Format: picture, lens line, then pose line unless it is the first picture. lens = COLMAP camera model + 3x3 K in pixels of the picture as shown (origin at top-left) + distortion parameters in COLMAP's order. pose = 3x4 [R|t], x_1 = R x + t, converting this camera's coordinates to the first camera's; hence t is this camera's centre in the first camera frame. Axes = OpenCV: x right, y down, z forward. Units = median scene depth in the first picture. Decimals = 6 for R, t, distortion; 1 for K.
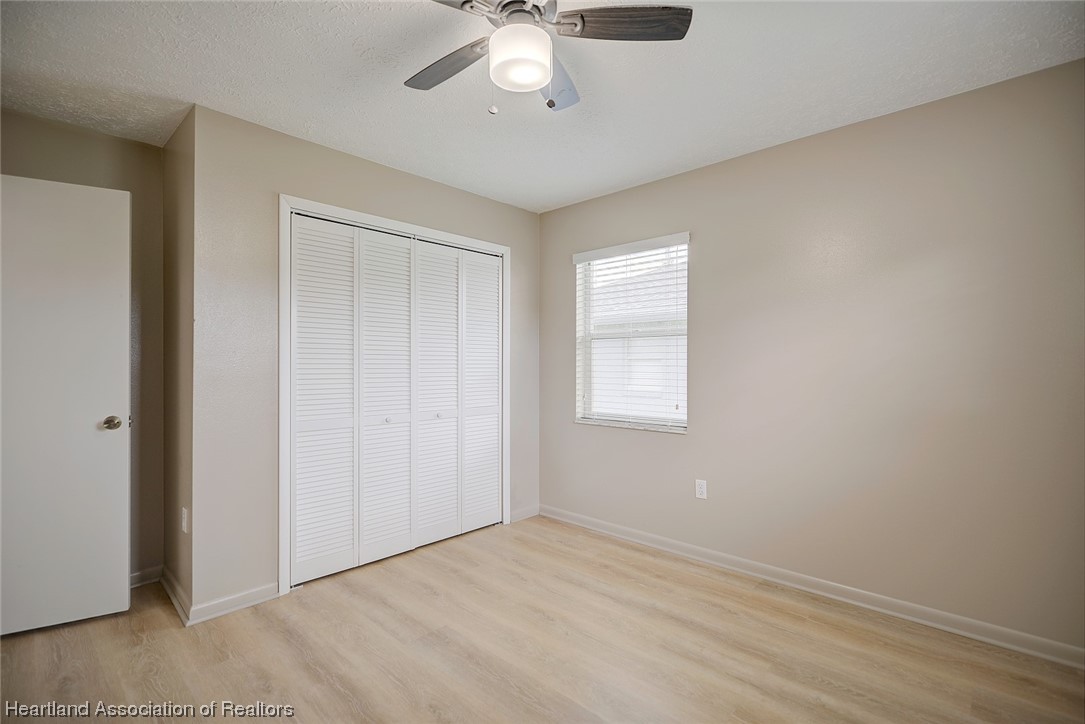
lens RADIAL K [[495.5, 0, 542.5], [0, 495.5, 362.0], [0, 0, 1]] dist [0.001216, -0.000349]
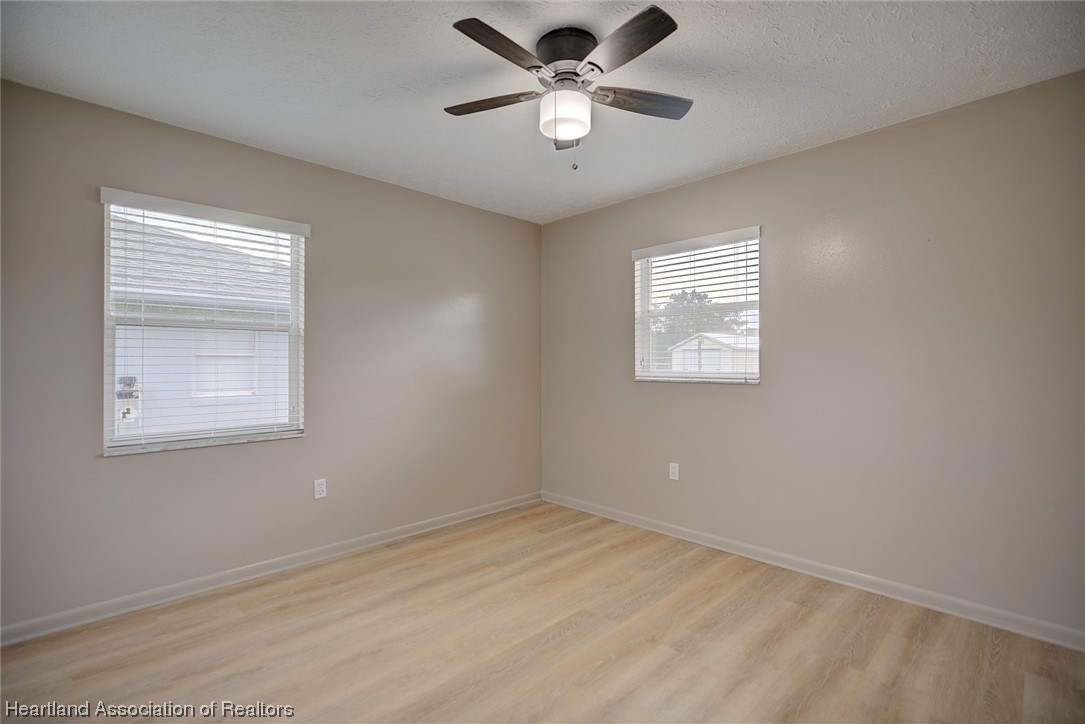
lens RADIAL K [[495.5, 0, 542.5], [0, 495.5, 362.0], [0, 0, 1]] dist [0.001216, -0.000349]
pose [[0.041438, 0.001632, 0.999140, -0.679535], [-0.004429, 0.999989, -0.001450, 0.002146], [-0.999131, -0.004365, 0.041445, 0.533241]]
